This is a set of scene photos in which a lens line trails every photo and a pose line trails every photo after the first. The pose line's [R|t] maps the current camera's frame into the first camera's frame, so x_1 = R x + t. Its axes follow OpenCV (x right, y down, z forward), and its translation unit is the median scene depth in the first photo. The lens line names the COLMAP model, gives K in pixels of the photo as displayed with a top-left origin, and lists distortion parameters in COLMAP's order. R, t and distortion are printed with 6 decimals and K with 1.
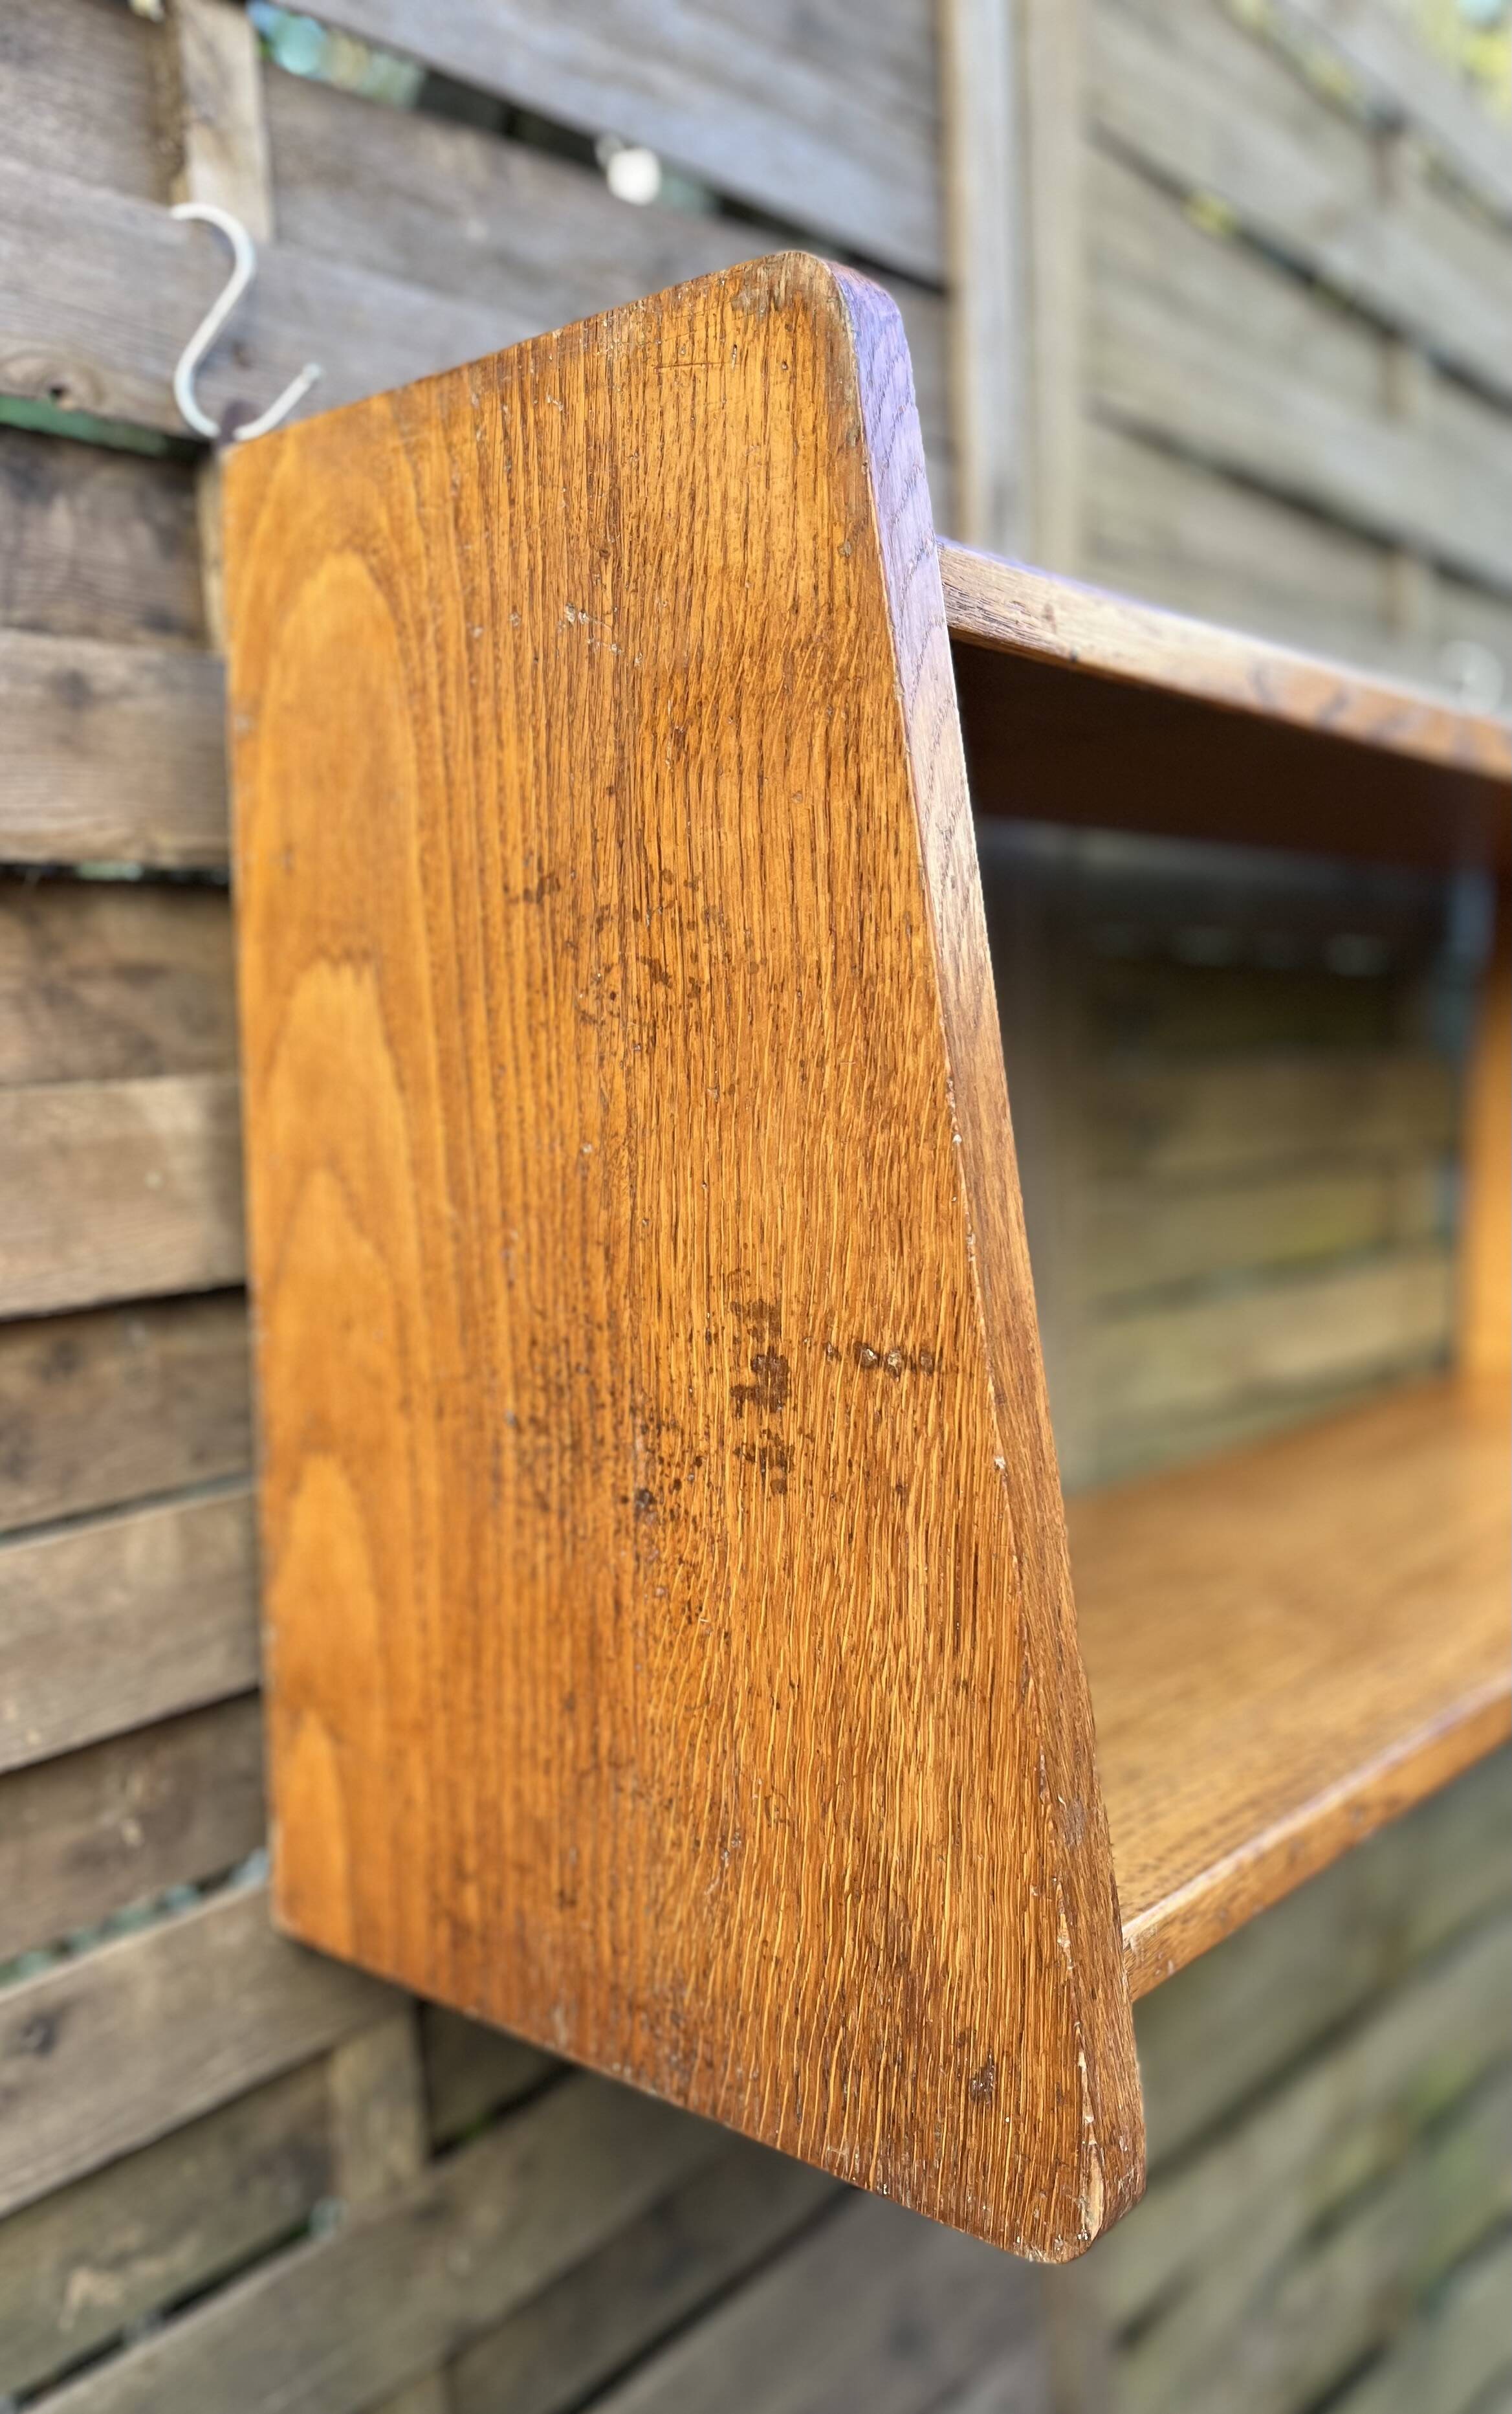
lens RADIAL K [[1972.2, 0, 553.3], [0, 1972.2, 1322.2], [0, 0, 1]] dist [0.044201, -0.048698]
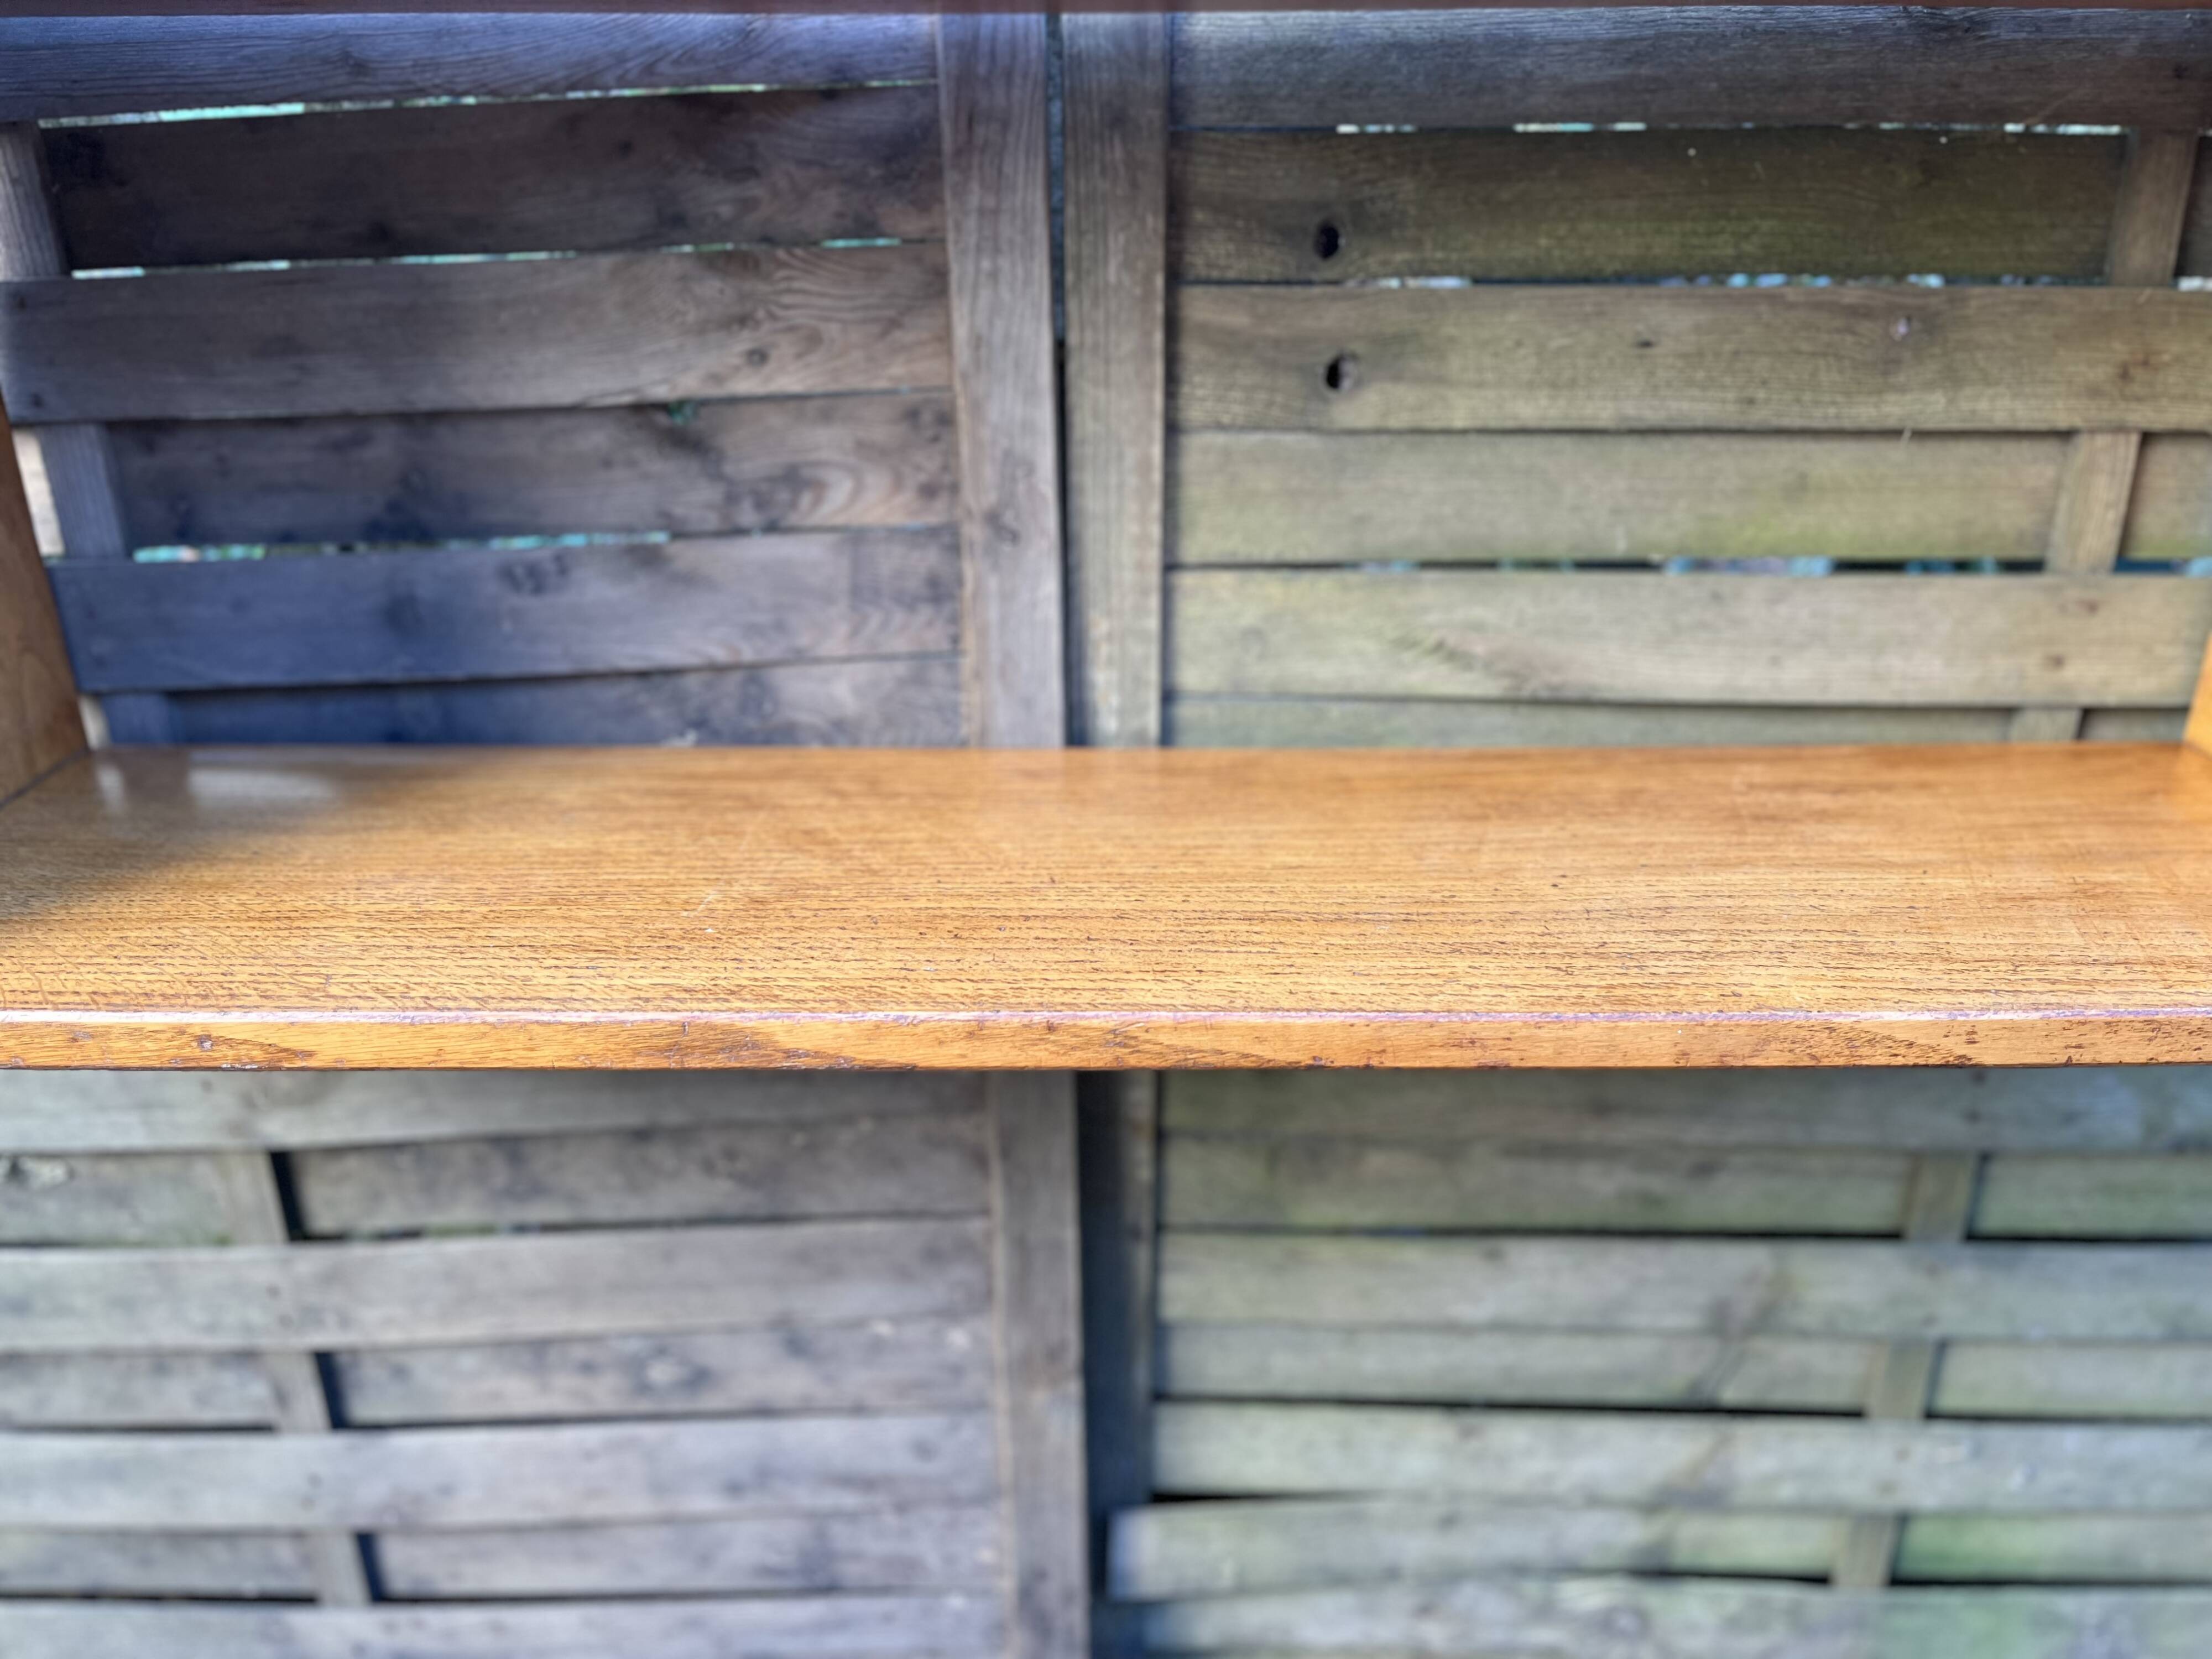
lens RADIAL K [[1687.1, 0, 1114.6], [0, 1687.1, 844.1], [0, 0, 1]] dist [0.055567, -0.083977]
pose [[0.688222, 0.313862, -0.654095, 1.631950], [-0.103745, 0.934889, 0.339441, -0.298325], [0.718044, -0.165752, 0.675973, 0.860241]]
